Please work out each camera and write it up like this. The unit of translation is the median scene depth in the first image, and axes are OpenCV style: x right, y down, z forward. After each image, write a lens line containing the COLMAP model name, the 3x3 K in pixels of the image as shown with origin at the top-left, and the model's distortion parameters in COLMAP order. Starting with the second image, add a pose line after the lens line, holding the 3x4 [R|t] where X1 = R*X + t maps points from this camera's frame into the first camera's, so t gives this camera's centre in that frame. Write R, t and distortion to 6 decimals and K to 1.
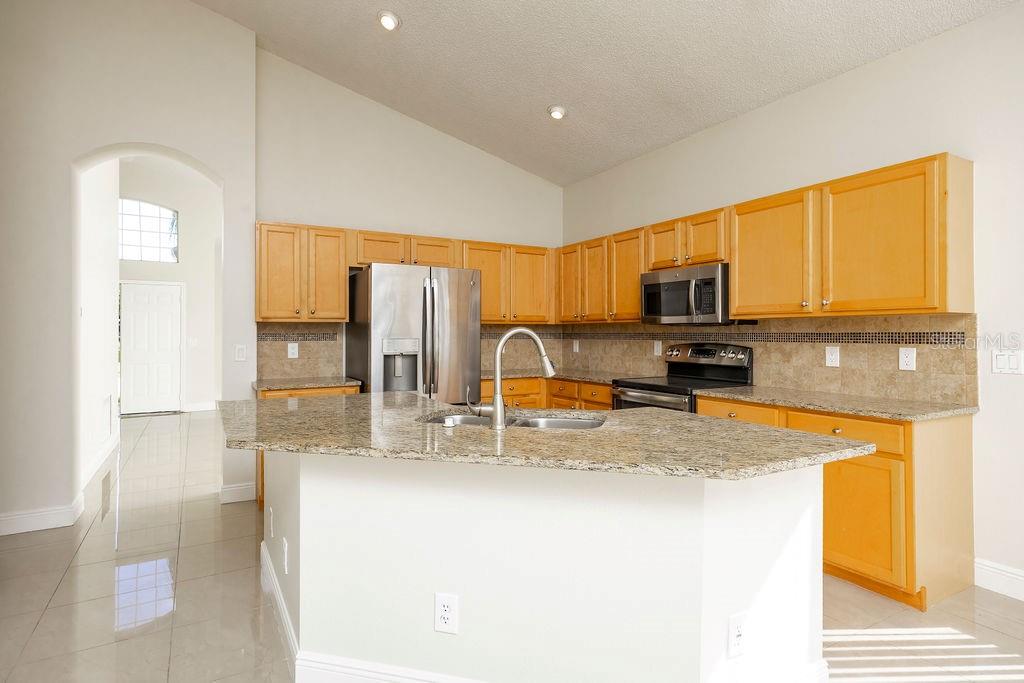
lens RADIAL K [[581.7, 0, 502.6], [0, 581.7, 326.0], [0, 0, 1]] dist [0.002640, -0.000022]
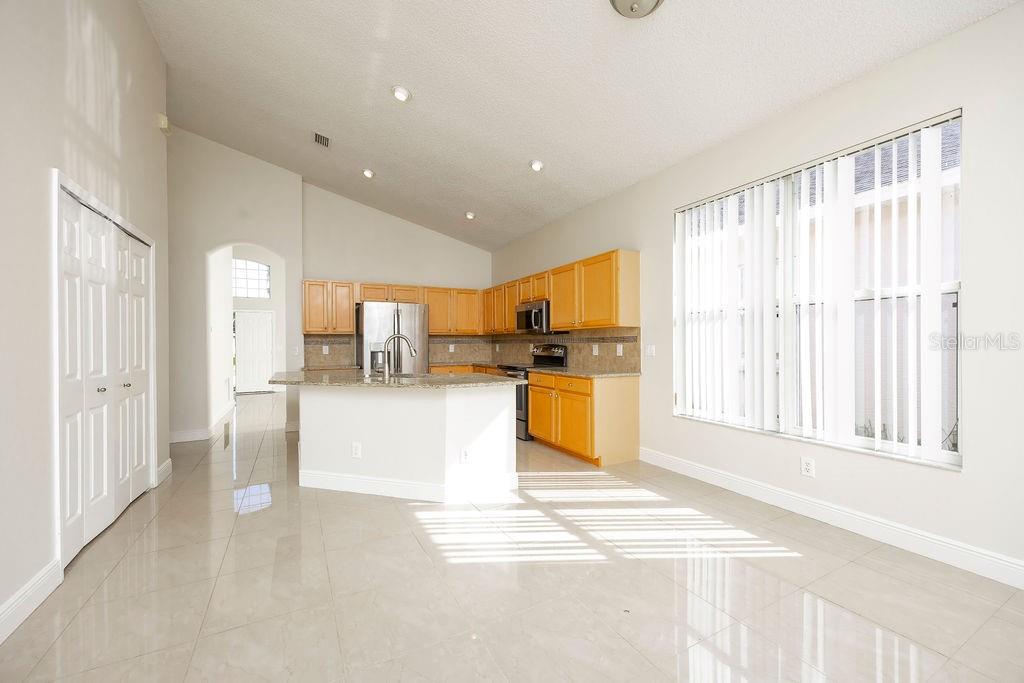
lens RADIAL K [[436.7, 0, 502.8], [0, 436.7, 343.2], [0, 0, 1]] dist [0.000805, 0.000089]
pose [[0.999199, -0.006412, -0.039492, 0.256933], [0.006891, 0.999904, 0.012022, 0.009086], [0.039412, -0.012284, 0.999148, -0.350809]]
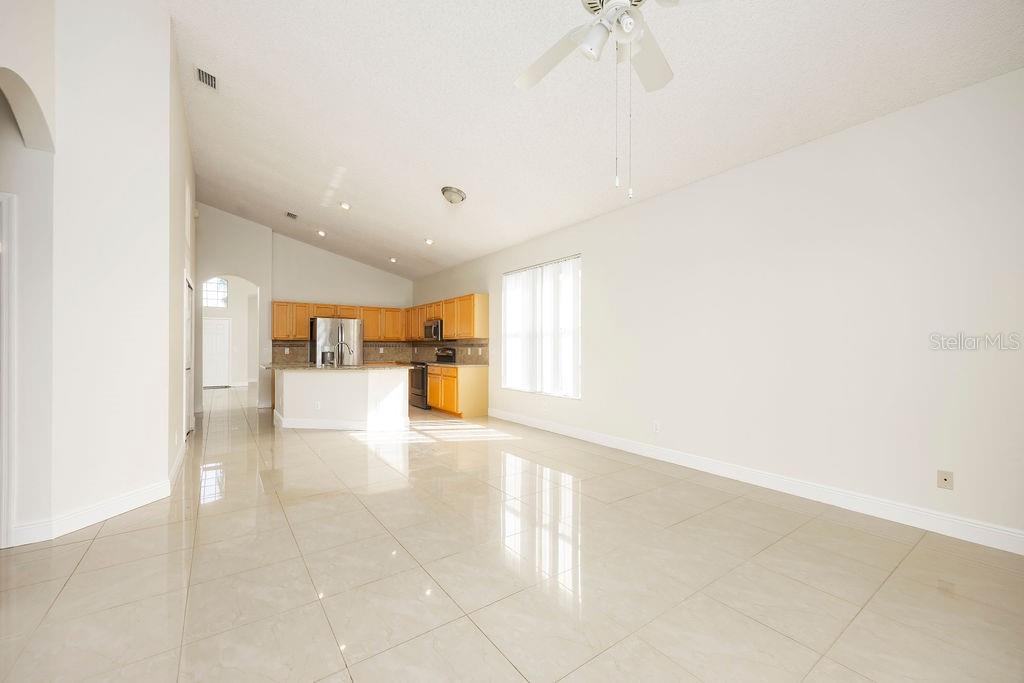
lens RADIAL K [[436.7, 0, 512.7], [0, 436.7, 339.3], [0, 0, 1]] dist [0.000805, 0.000089]
pose [[0.994666, 0.001661, 0.103137, 0.447002], [-0.001181, 0.999988, -0.004718, -0.000598], [-0.103143, 0.004571, 0.994656, -1.054704]]
